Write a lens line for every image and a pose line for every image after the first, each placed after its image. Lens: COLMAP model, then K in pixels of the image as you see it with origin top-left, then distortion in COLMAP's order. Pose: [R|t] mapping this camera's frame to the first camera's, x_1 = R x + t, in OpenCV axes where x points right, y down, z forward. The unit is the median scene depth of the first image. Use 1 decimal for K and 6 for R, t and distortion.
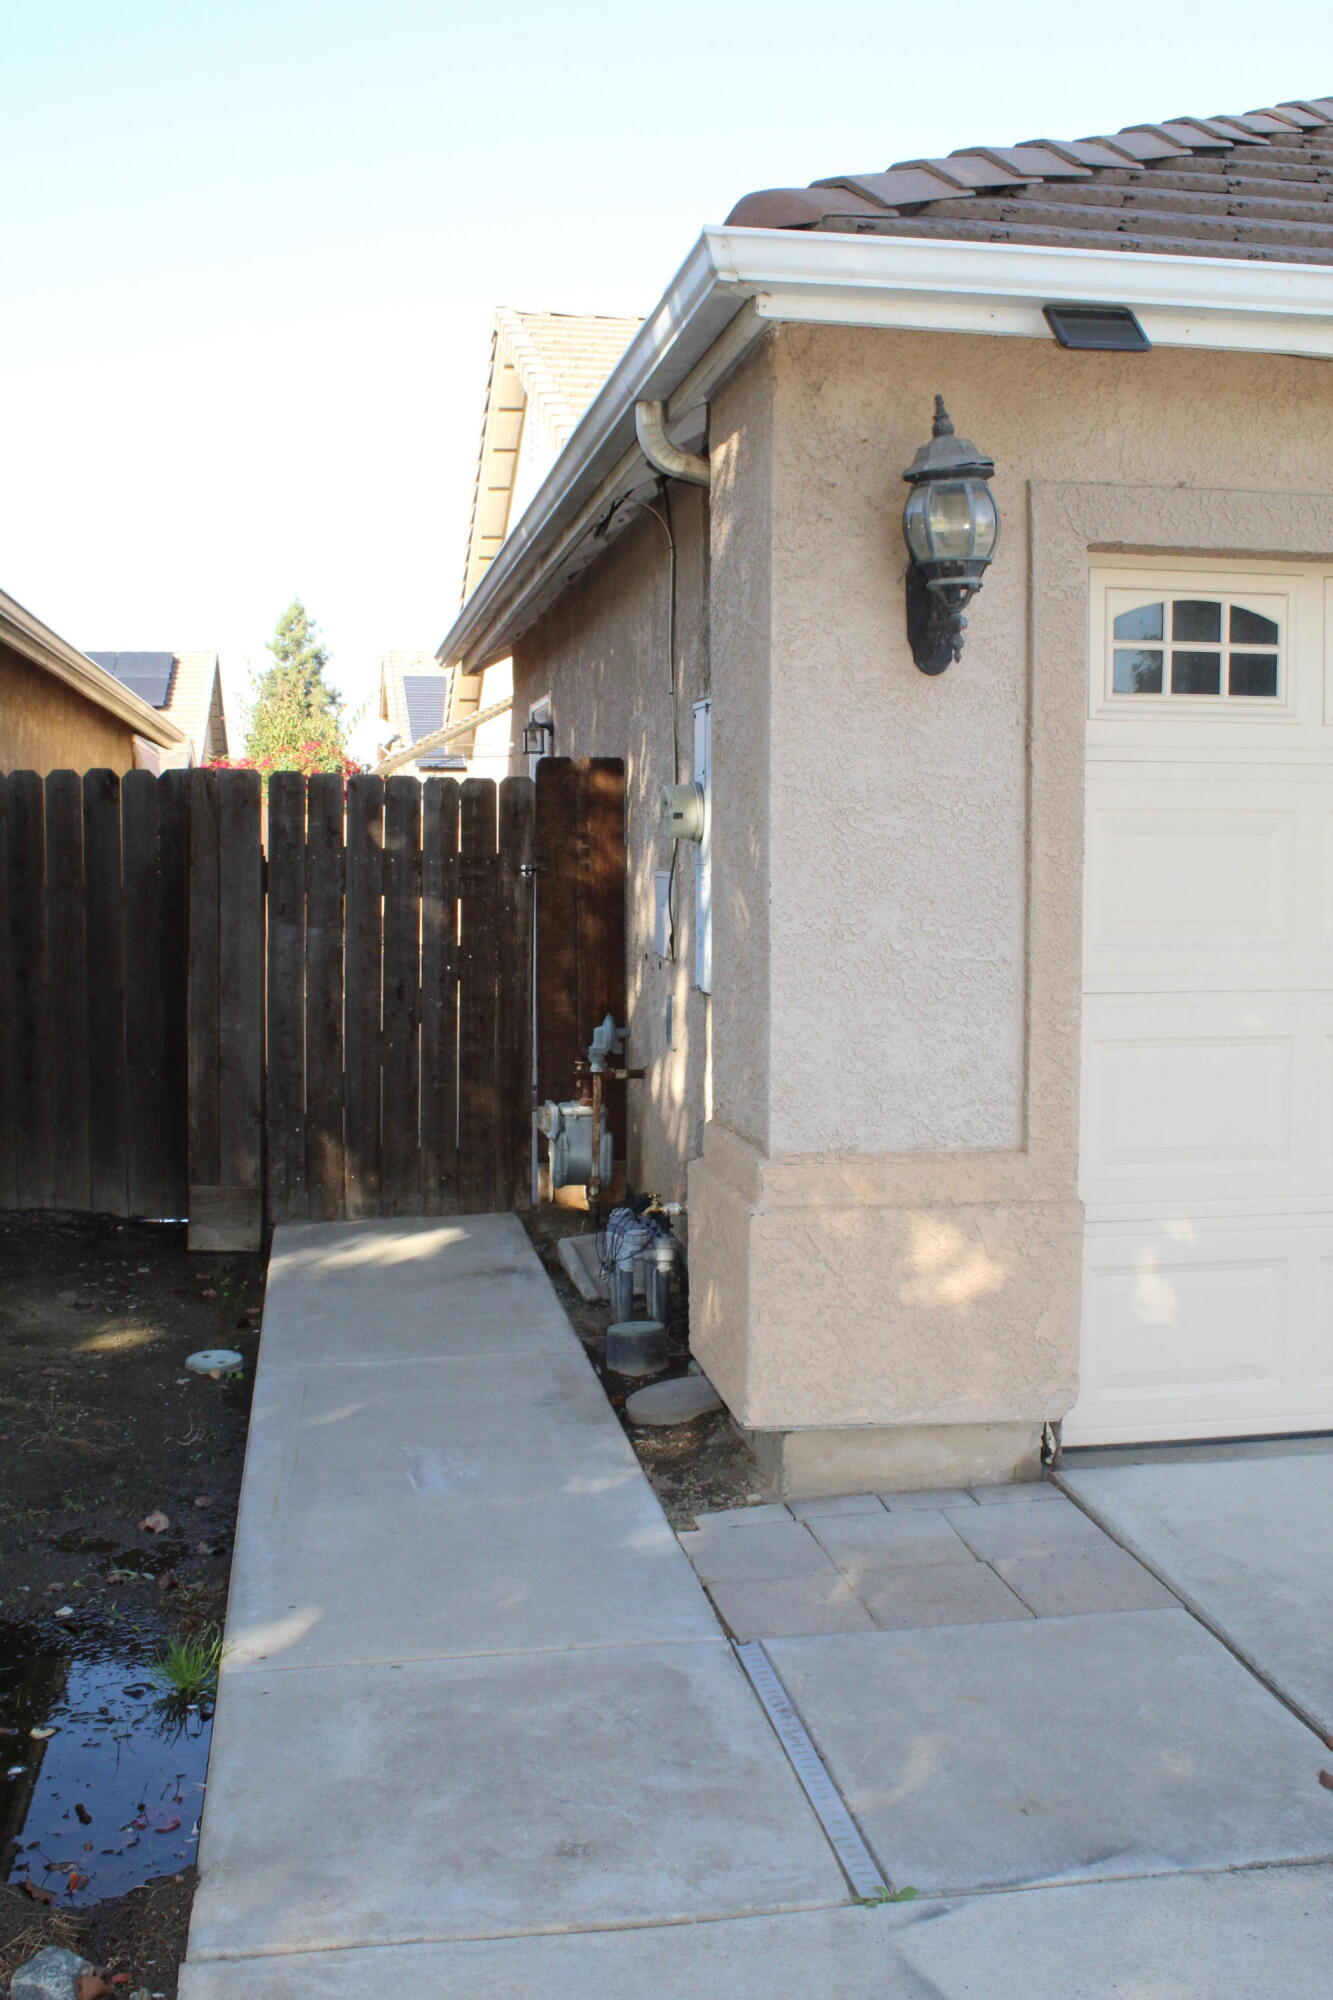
lens RADIAL K [[1828.0, 0, 666.5], [0, 1828.0, 1000.0], [0, 0, 1]] dist [-0.123863, -0.000196]
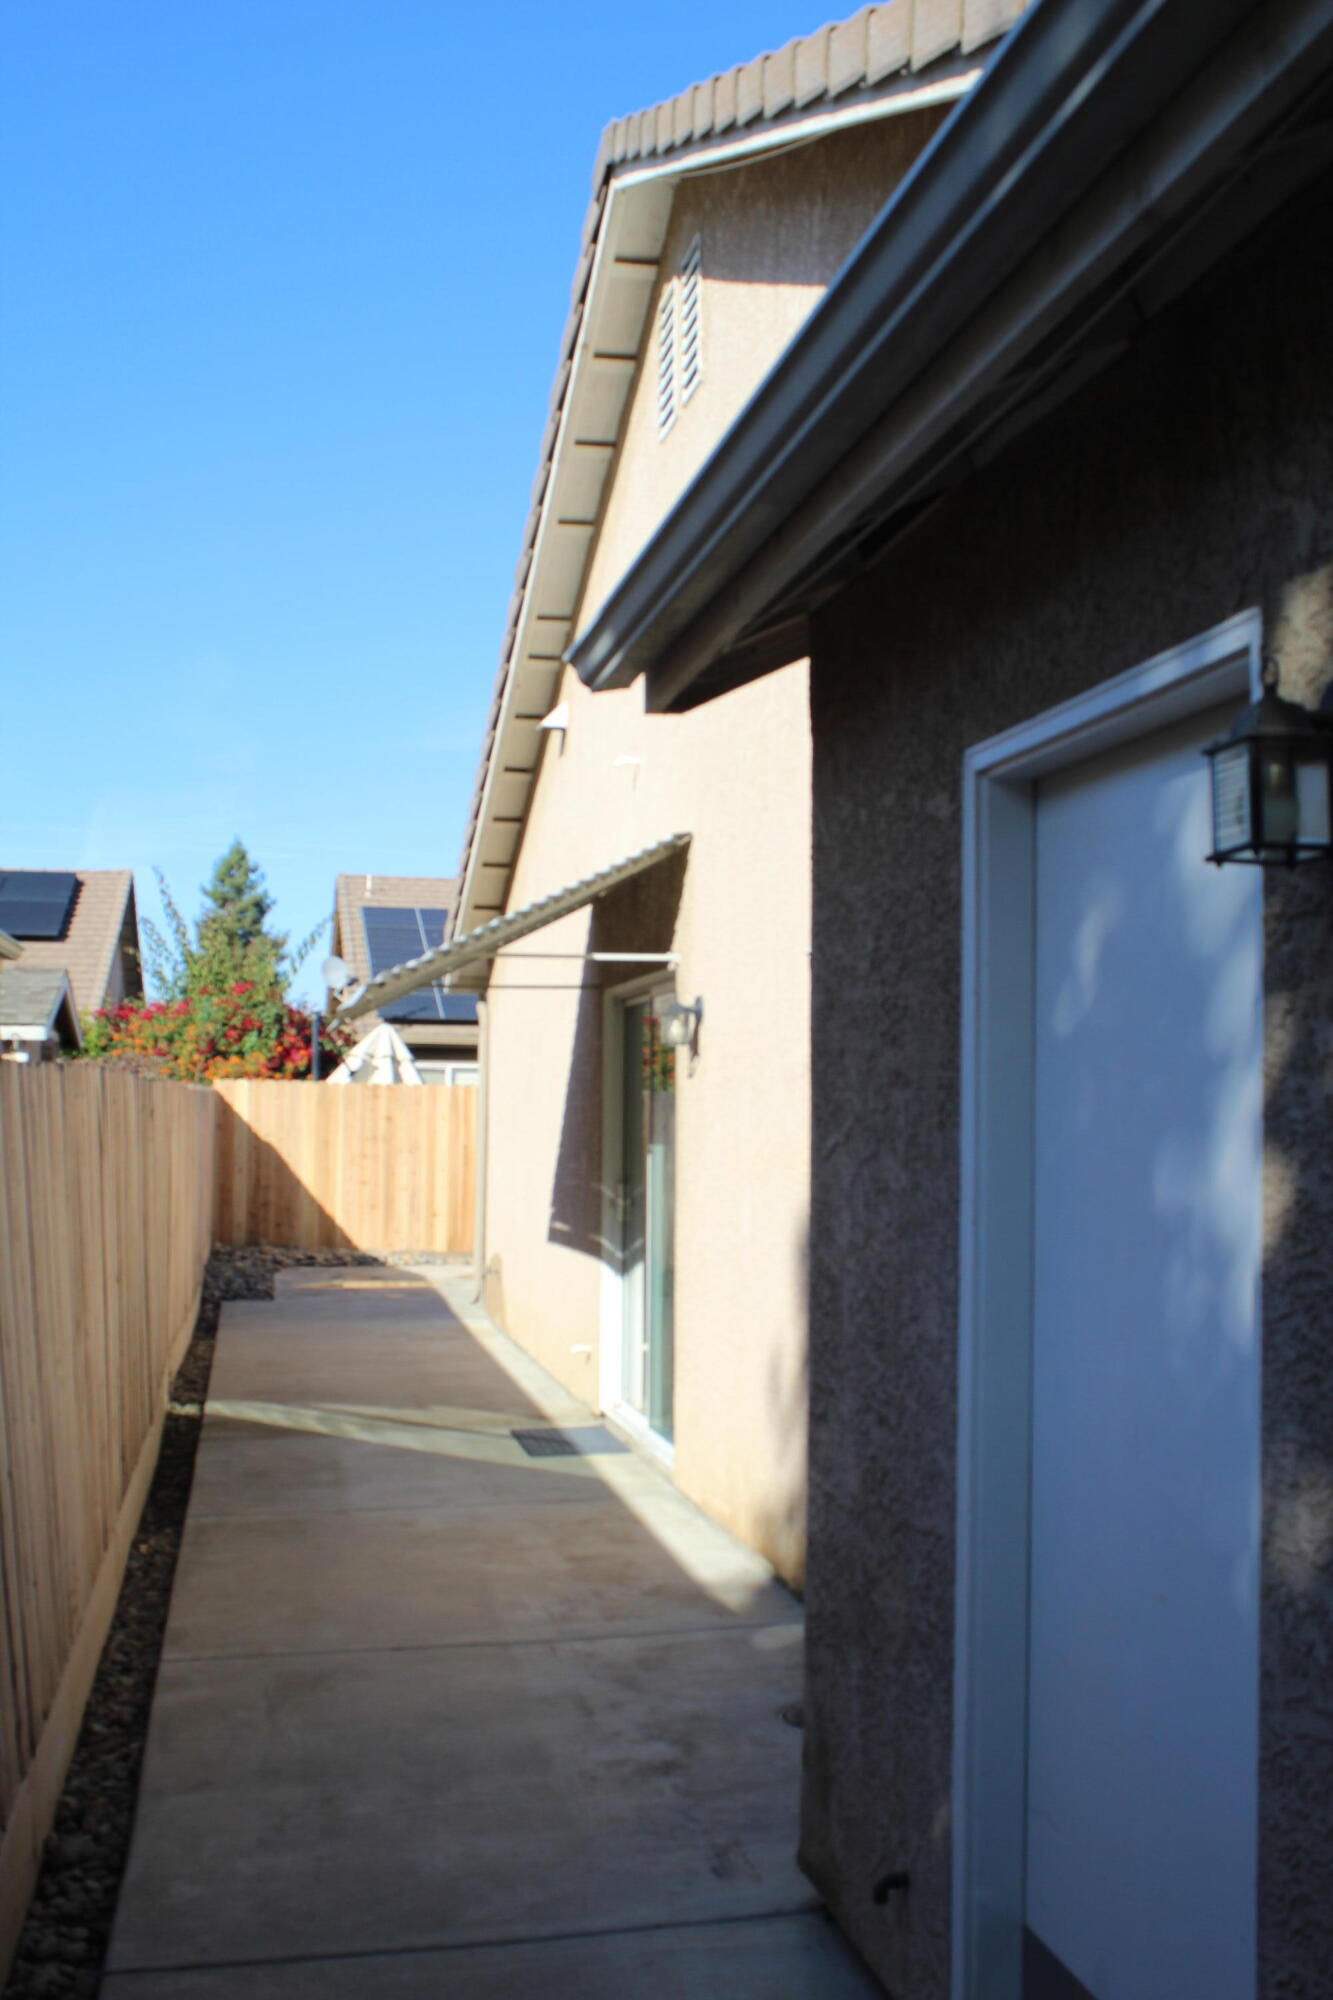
lens RADIAL K [[1828.0, 0, 666.5], [0, 1828.0, 1000.0], [0, 0, 1]] dist [-0.123863, -0.000196]
pose [[0.999413, 0.007850, 0.033337, -0.037392], [-0.003049, 0.989907, -0.141688, -0.023662], [-0.034113, 0.141504, 0.989350, 0.207186]]
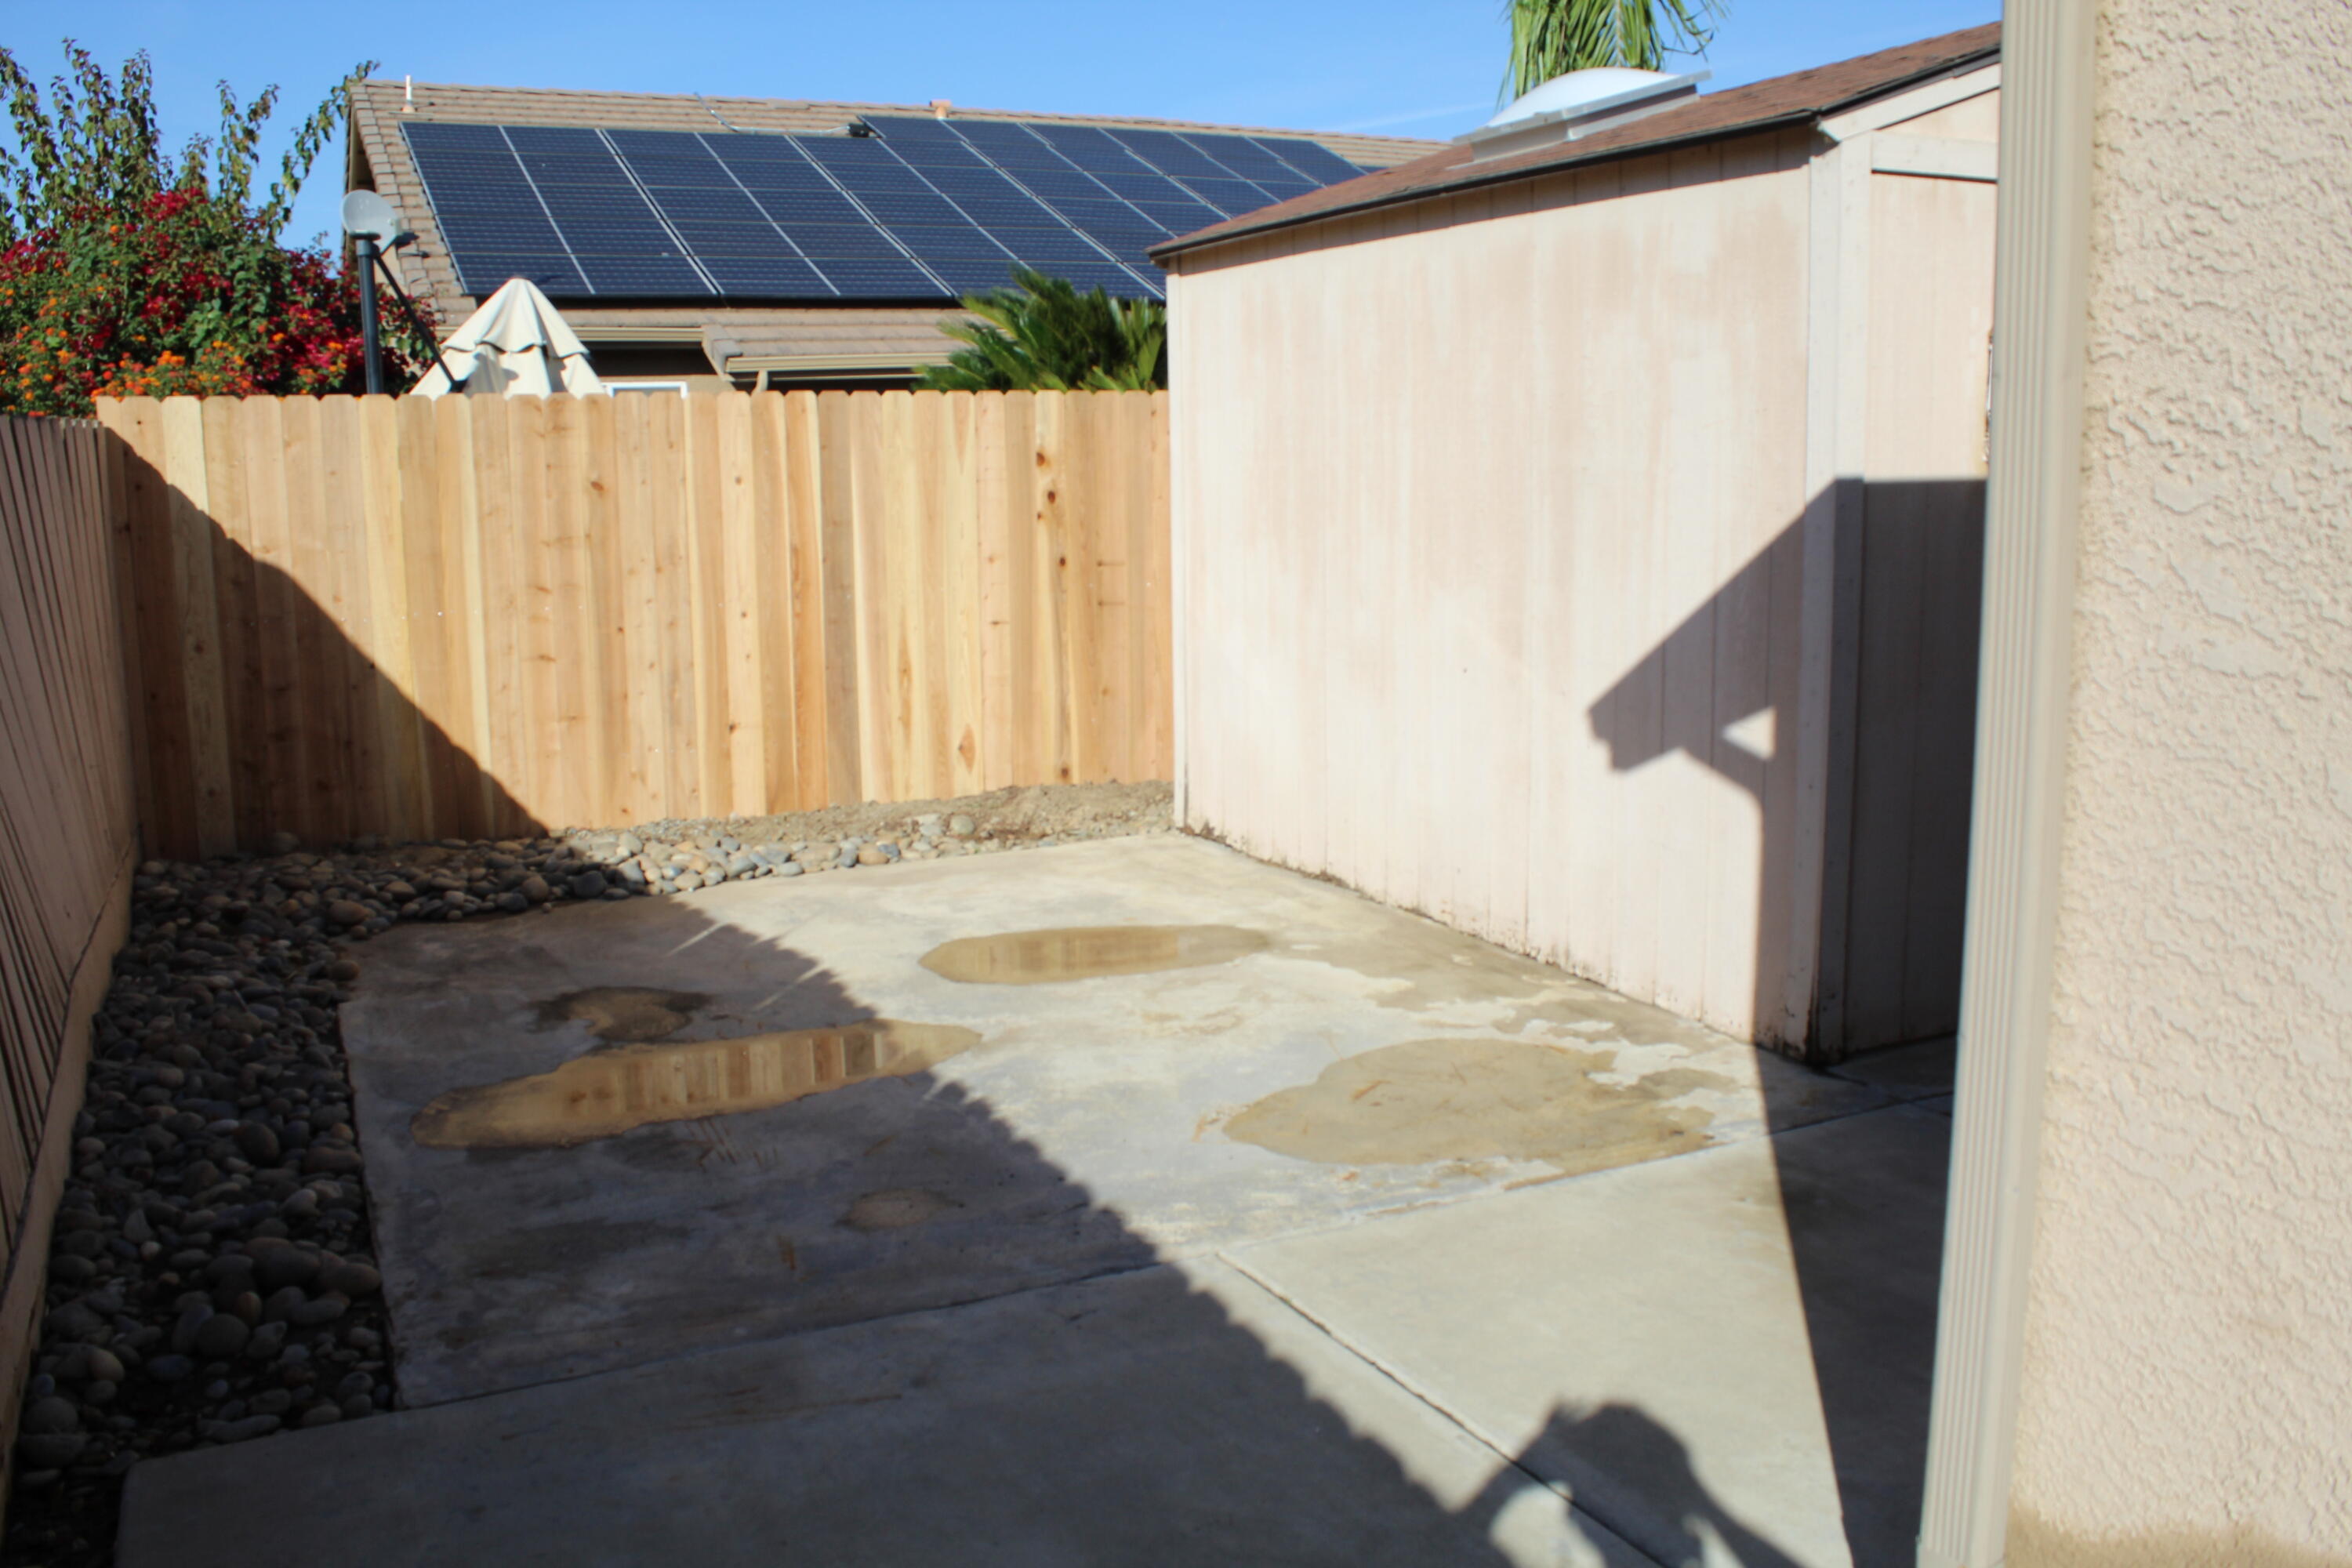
lens RADIAL K [[1985.1, 0, 1195.4], [0, 1985.1, 779.6], [0, 0, 1]] dist [-0.177894, 0.172379]
pose [[0.964433, -0.058829, 0.257699, -0.086538], [0.038643, 0.995824, 0.082711, -0.044312], [-0.261489, -0.069811, 0.962679, 0.472518]]
